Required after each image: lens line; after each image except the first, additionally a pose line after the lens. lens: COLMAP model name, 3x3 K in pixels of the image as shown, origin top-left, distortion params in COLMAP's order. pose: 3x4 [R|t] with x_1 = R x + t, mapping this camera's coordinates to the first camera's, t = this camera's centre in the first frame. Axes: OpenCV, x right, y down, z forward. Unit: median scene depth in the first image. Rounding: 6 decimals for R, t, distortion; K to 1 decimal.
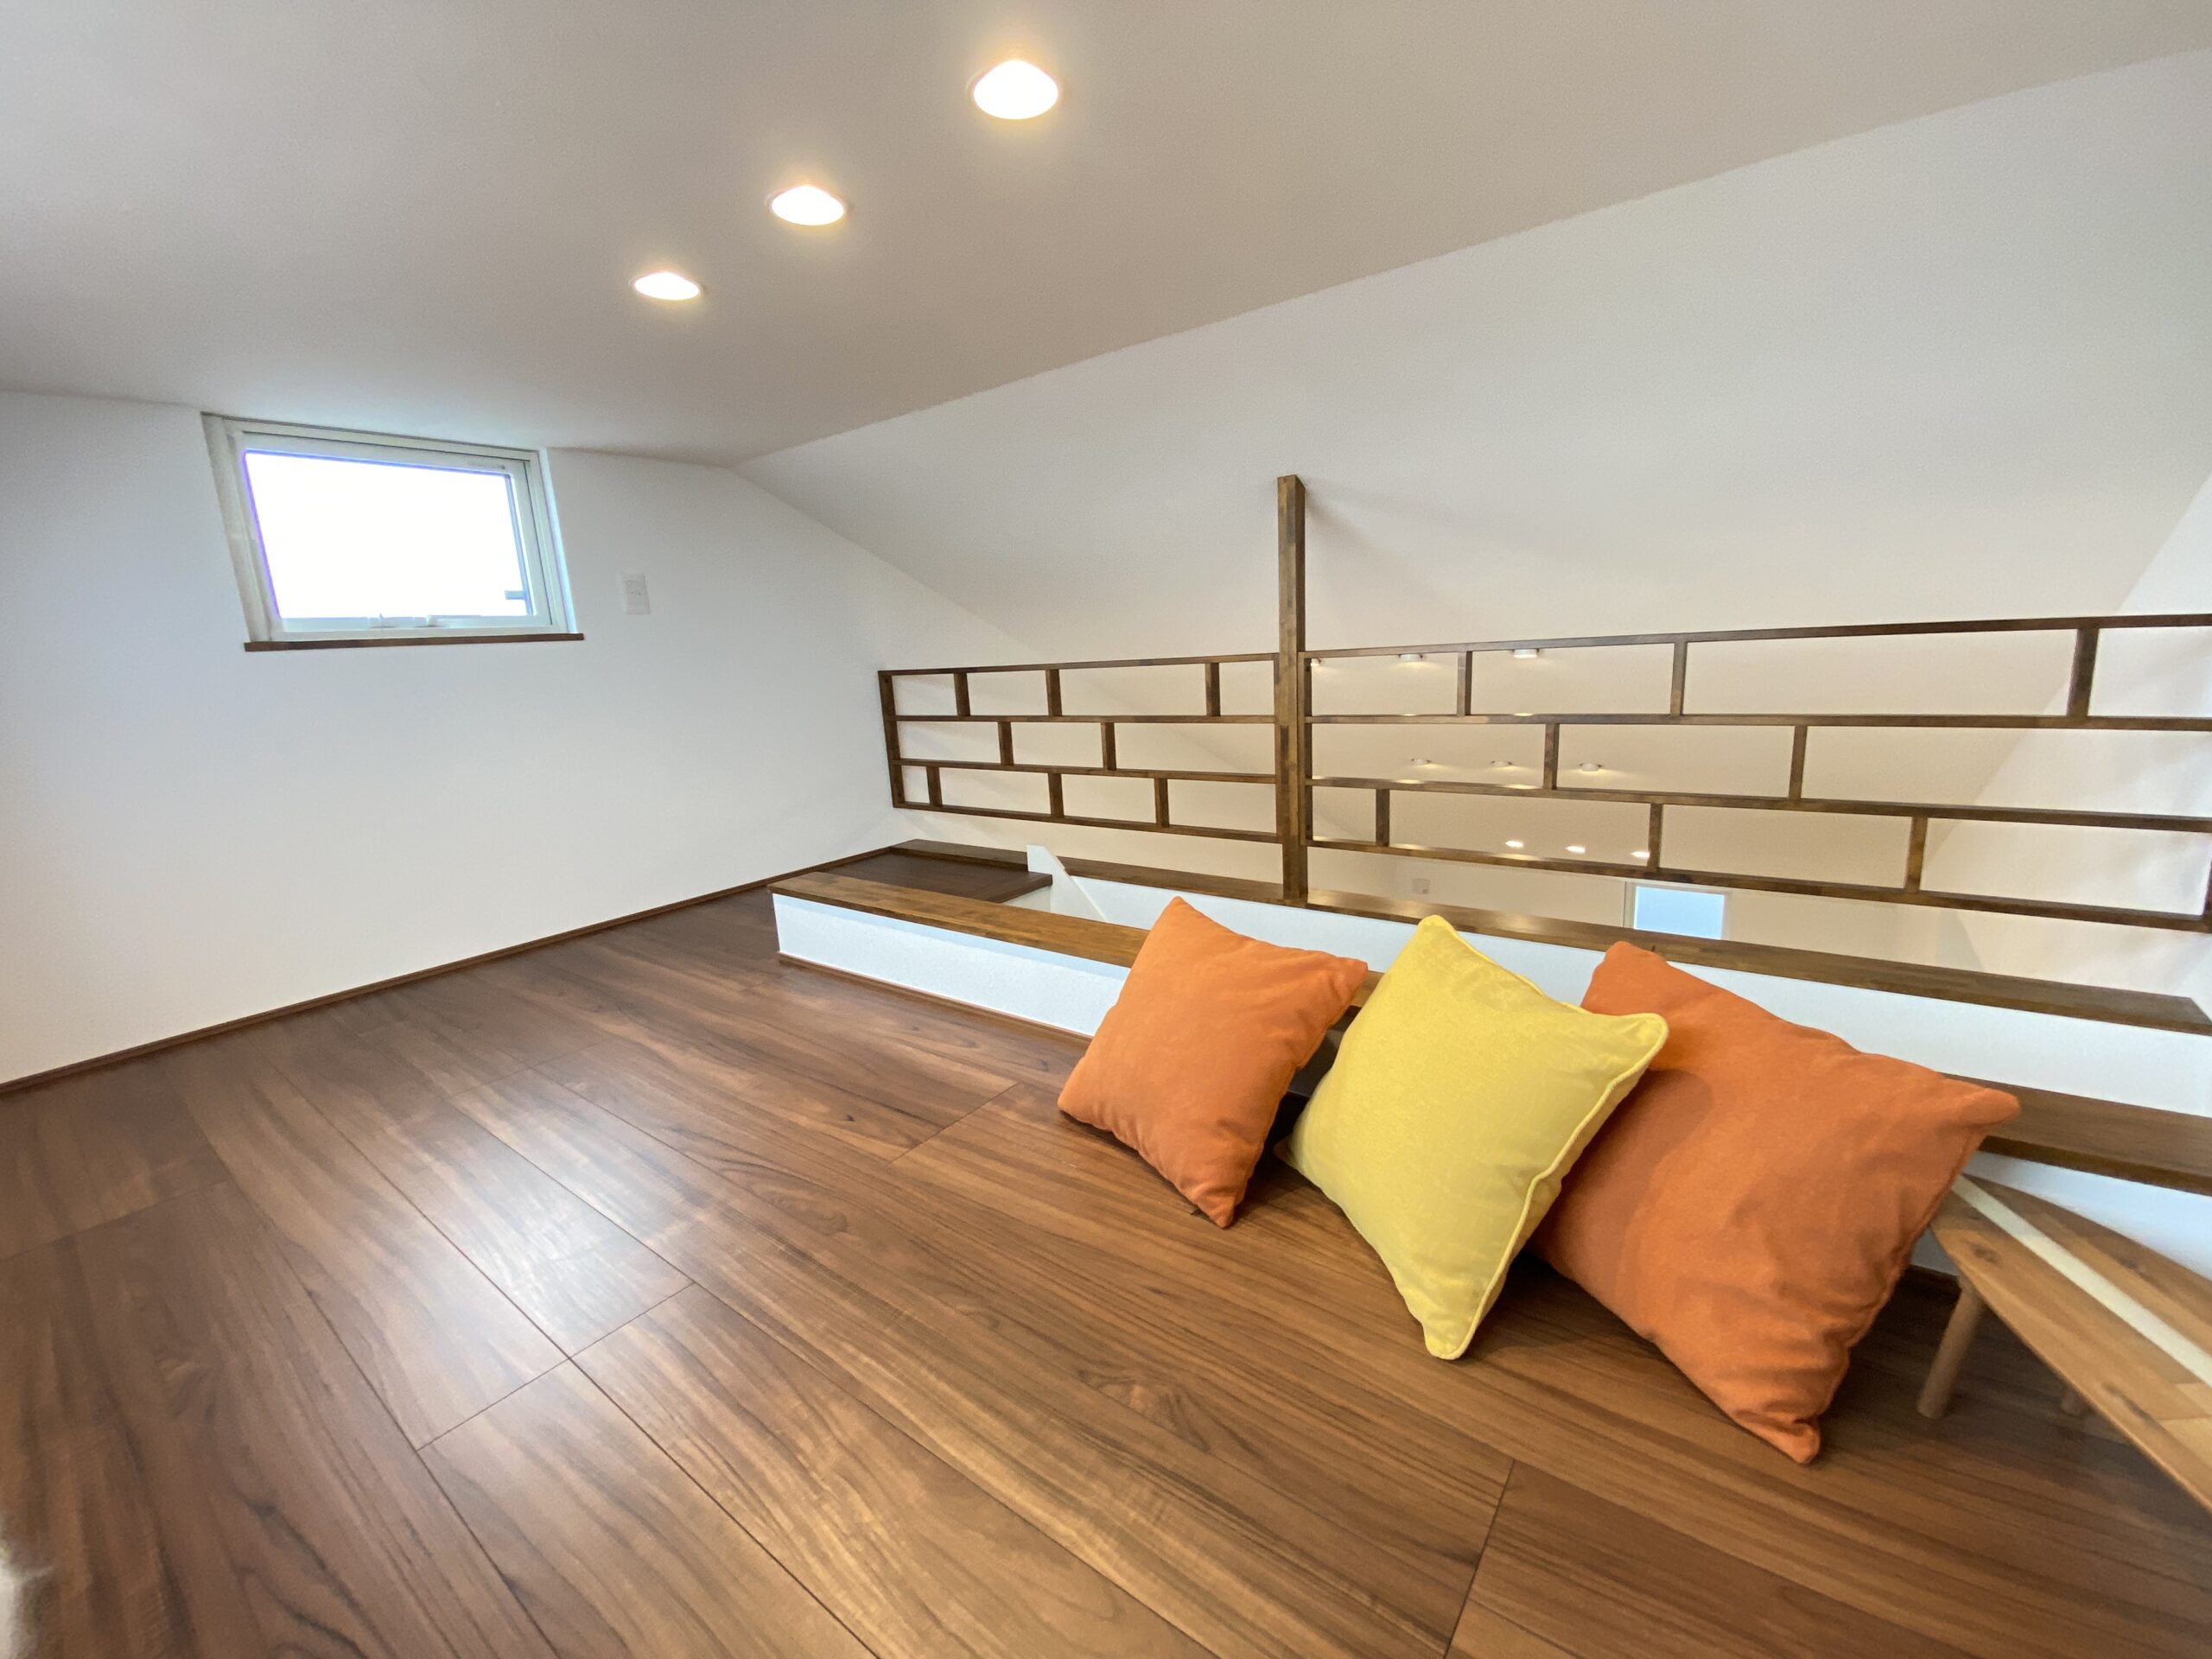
lens RADIAL K [[897.8, 0, 1118.1], [0, 897.8, 821.8], [0, 0, 1]] dist [0.006768, -0.014192]
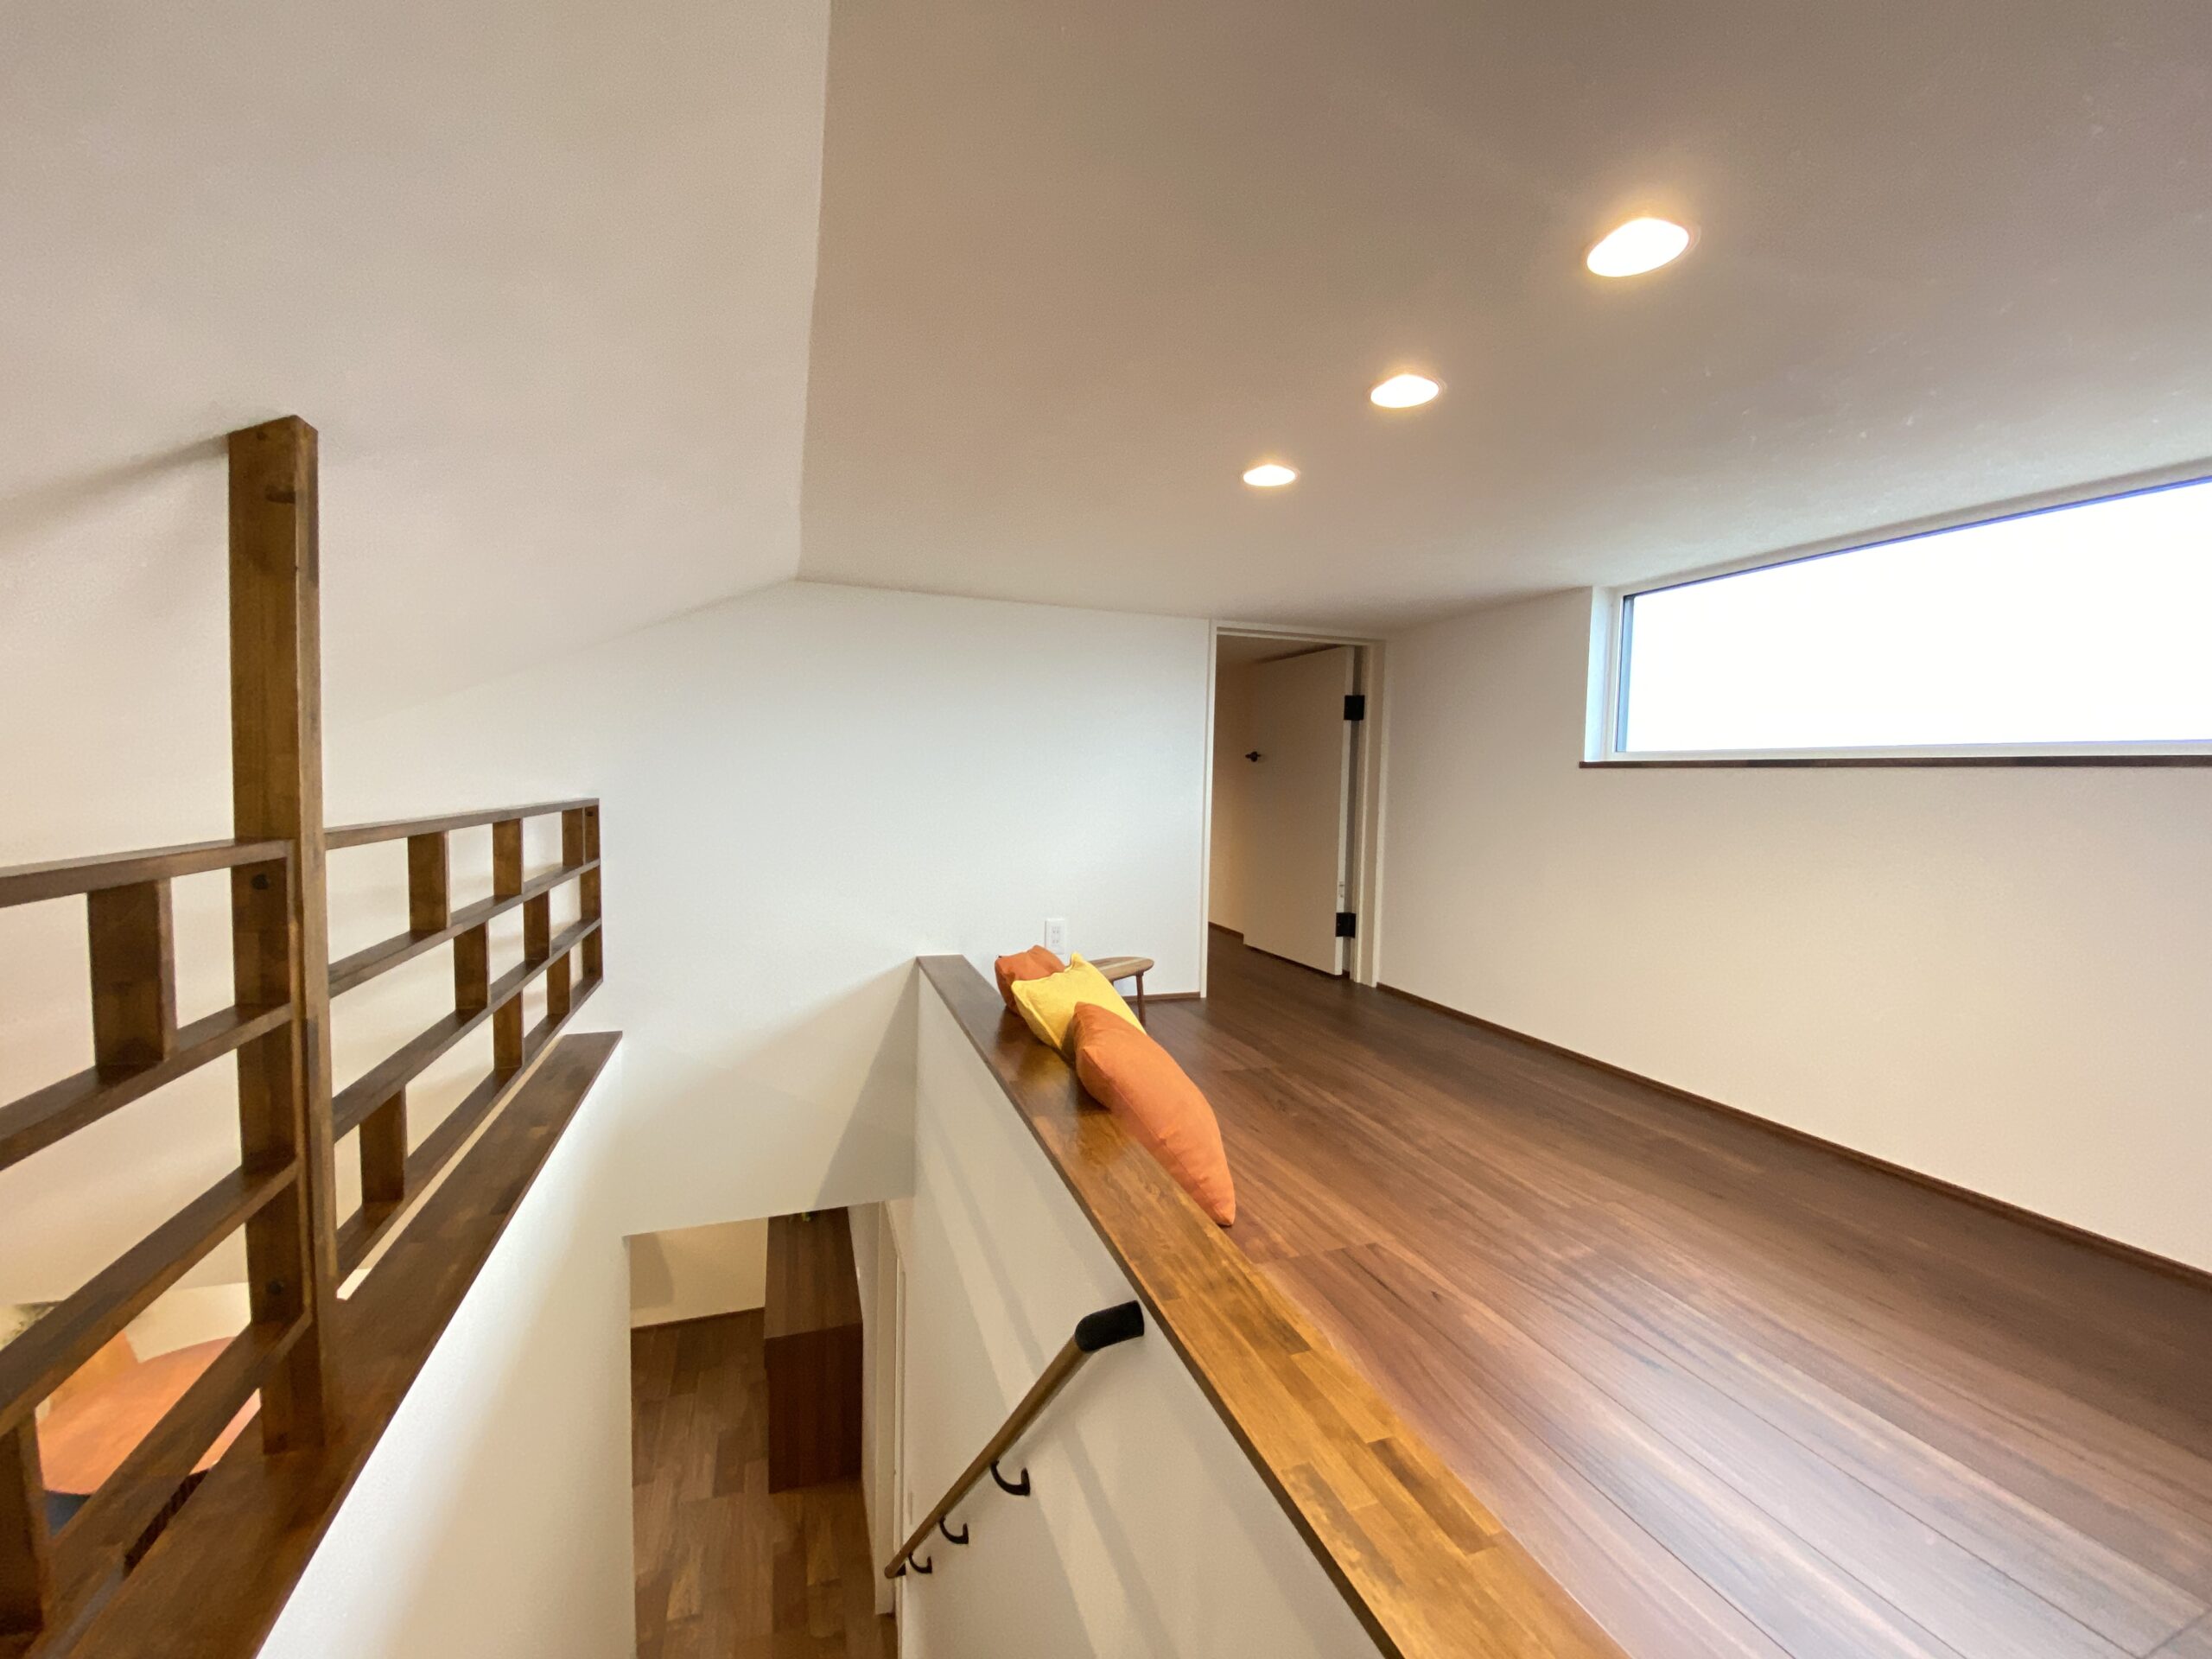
lens RADIAL K [[897.8, 0, 1105.3], [0, 897.8, 822.8], [0, 0, 1]] dist [0.006768, -0.014192]
pose [[-0.830842, 0.012126, 0.556376, -0.609740], [0.133294, 0.974997, 0.177799, -0.404470], [-0.540309, 0.221885, -0.811685, 2.080231]]
